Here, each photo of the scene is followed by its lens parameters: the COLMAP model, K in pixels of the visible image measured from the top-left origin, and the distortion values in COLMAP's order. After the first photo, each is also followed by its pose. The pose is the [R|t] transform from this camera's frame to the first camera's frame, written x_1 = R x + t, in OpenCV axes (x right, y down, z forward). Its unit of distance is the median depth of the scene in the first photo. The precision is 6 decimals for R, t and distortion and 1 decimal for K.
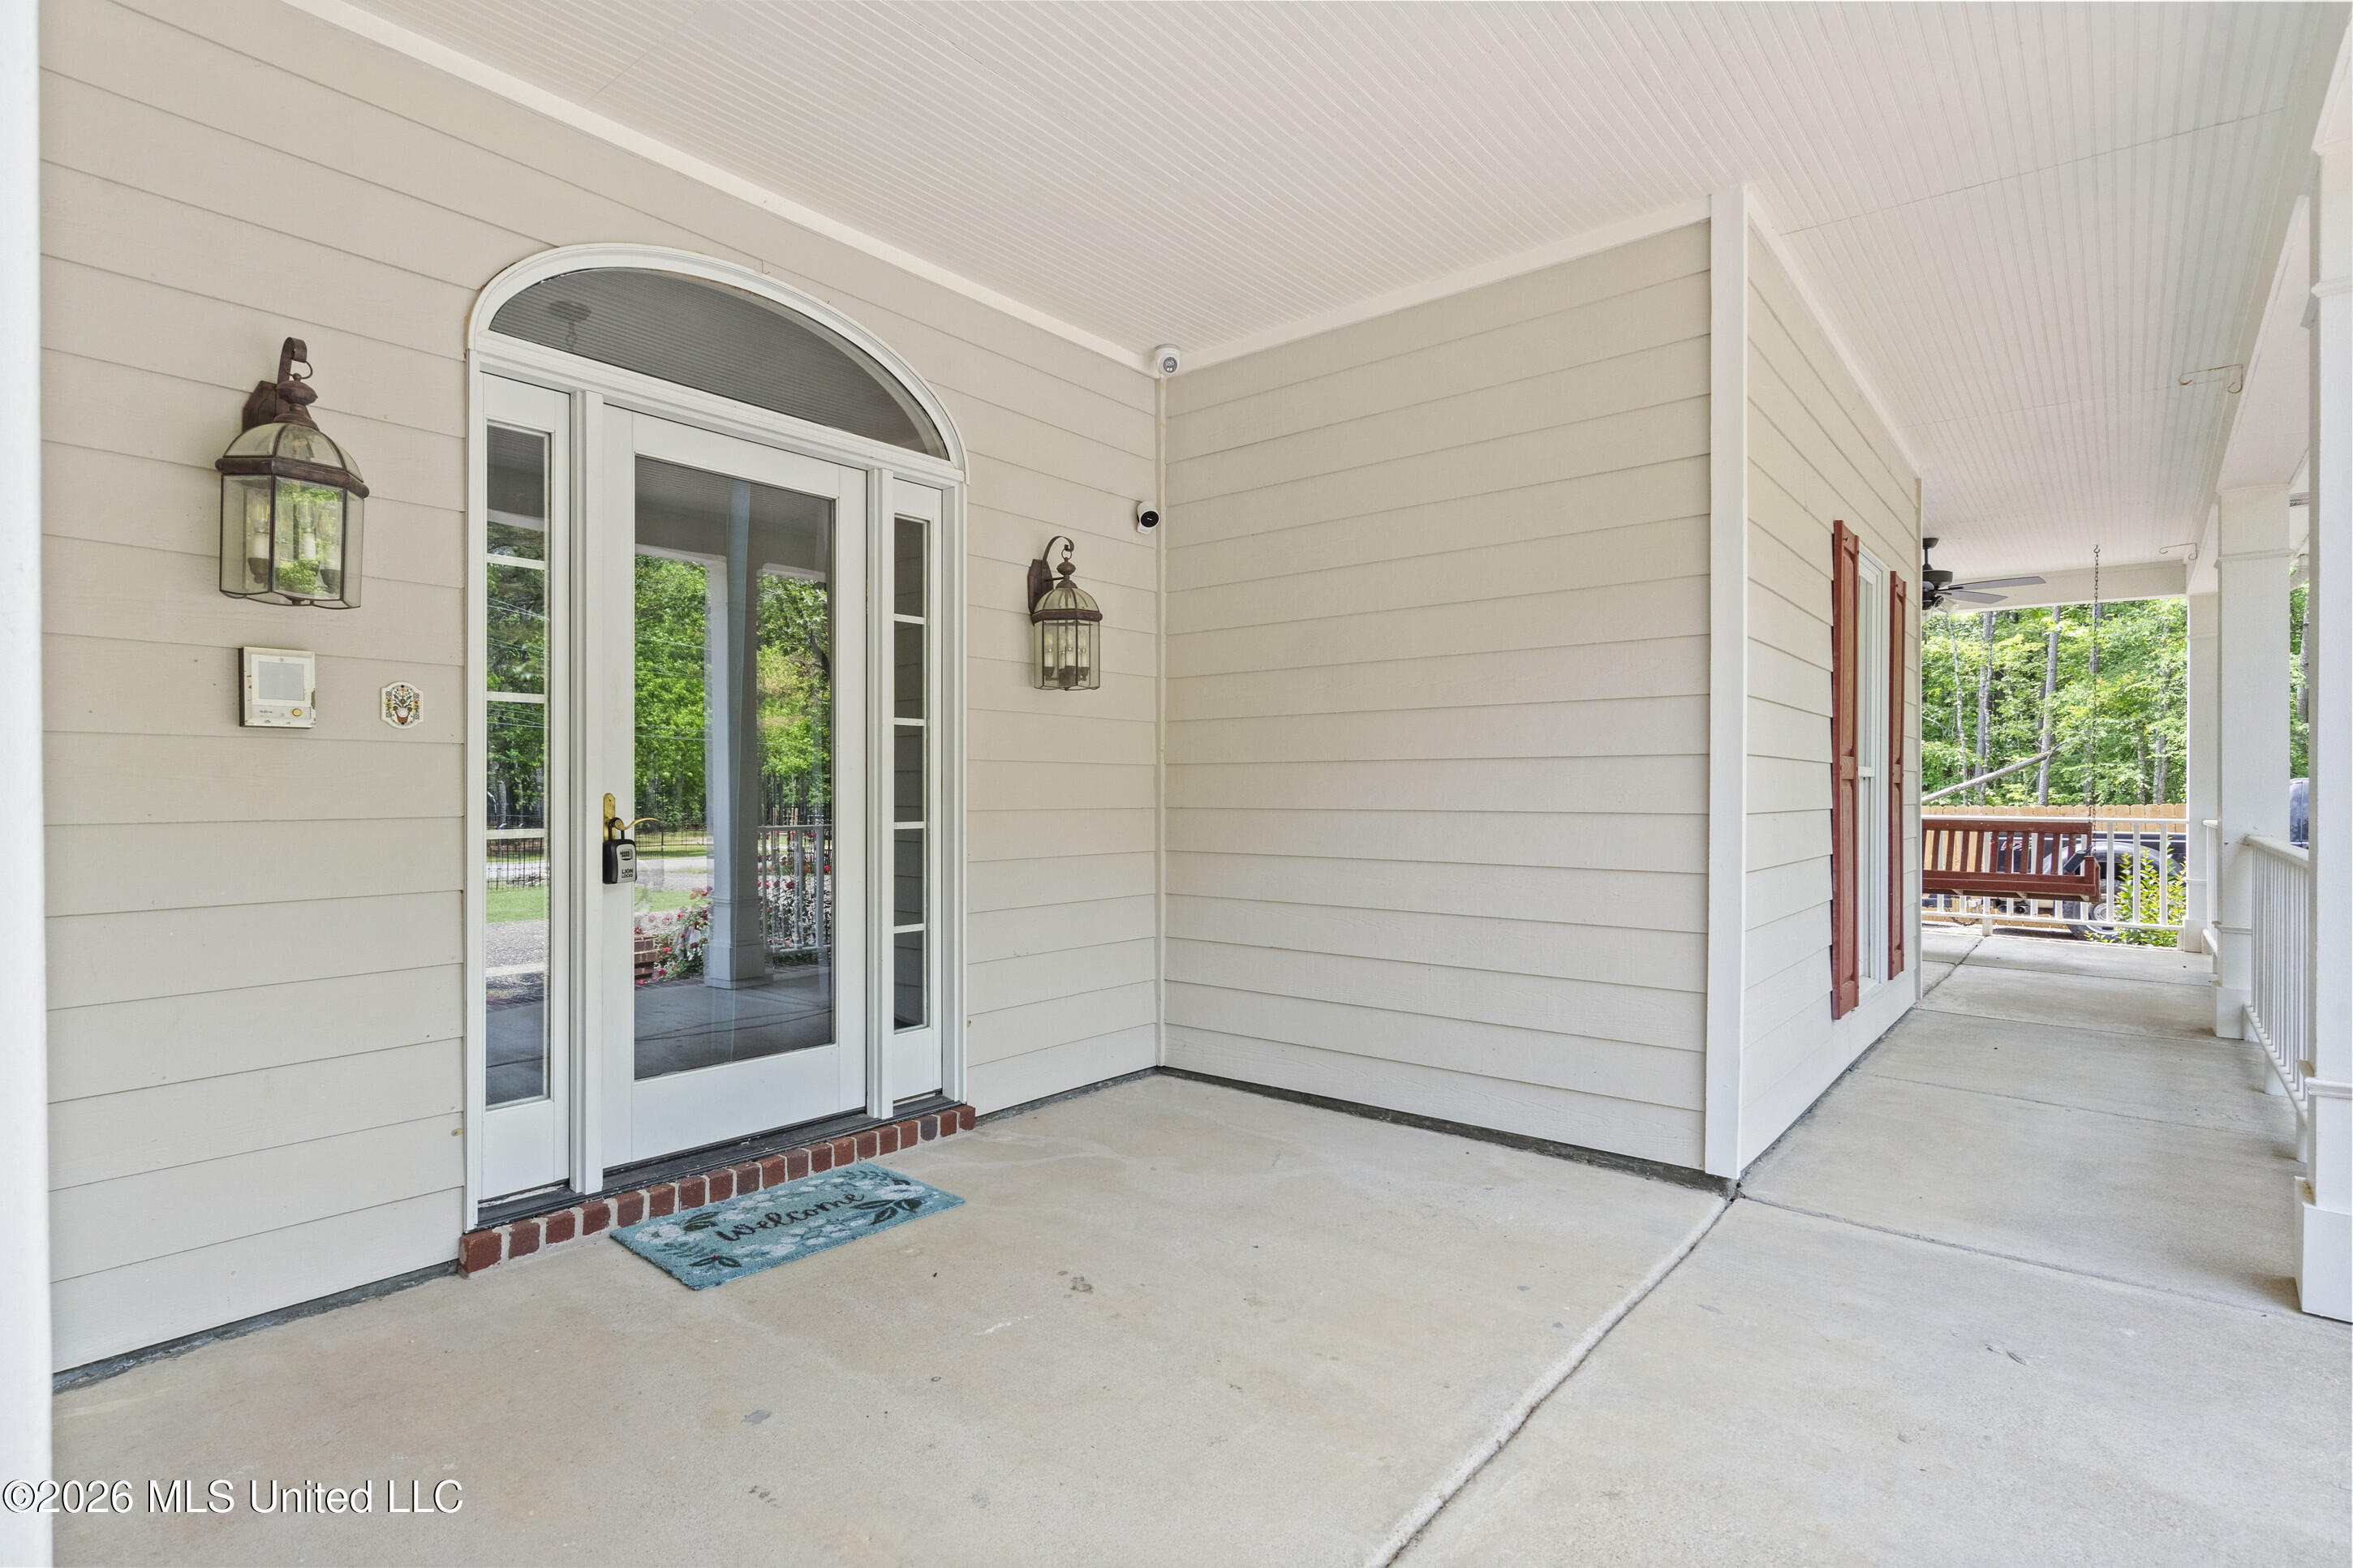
lens RADIAL K [[1151.9, 0, 1149.5], [0, 1151.9, 799.6], [0, 0, 1]] dist [0.001562, 0.000453]
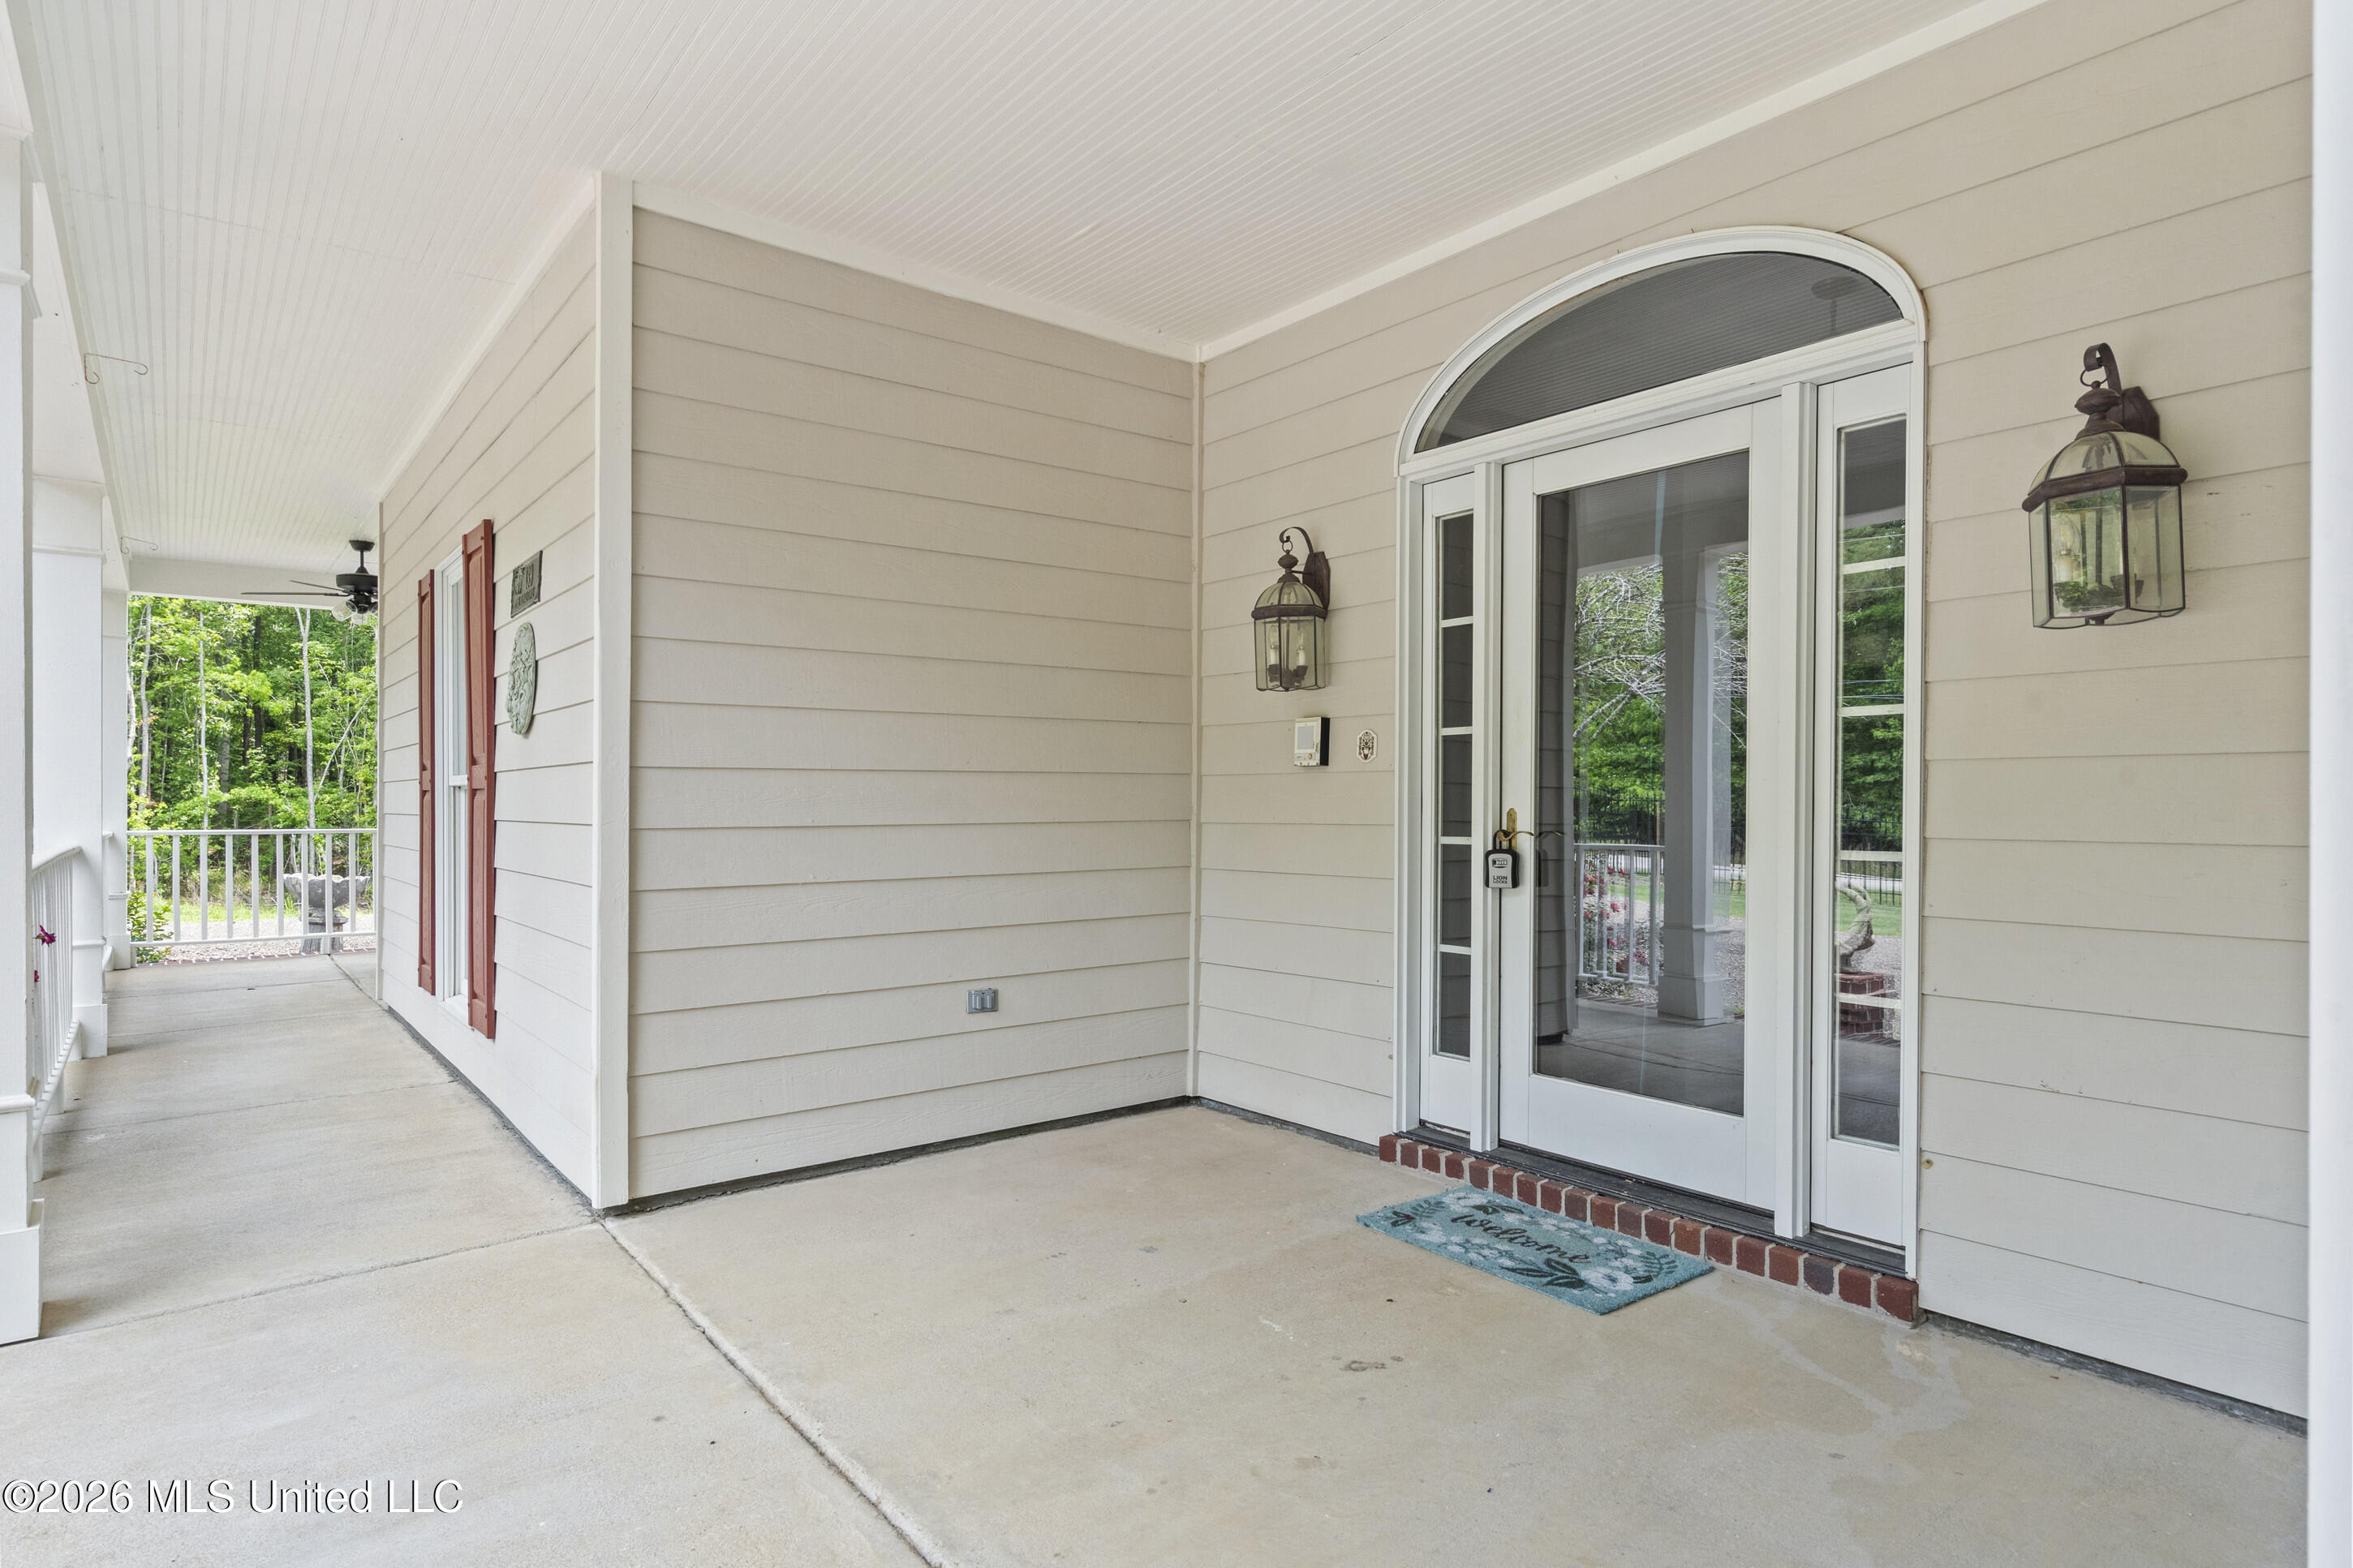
lens RADIAL K [[1265.7, 0, 1163.7], [0, 1265.7, 810.2], [0, 0, 1]] dist [0.012617, 0.000355]
pose [[-0.204132, 0.000568, -0.978943, 0.793989], [-0.011234, 0.999933, 0.002923, -0.003118], [0.978879, 0.011594, -0.204112, 0.900852]]
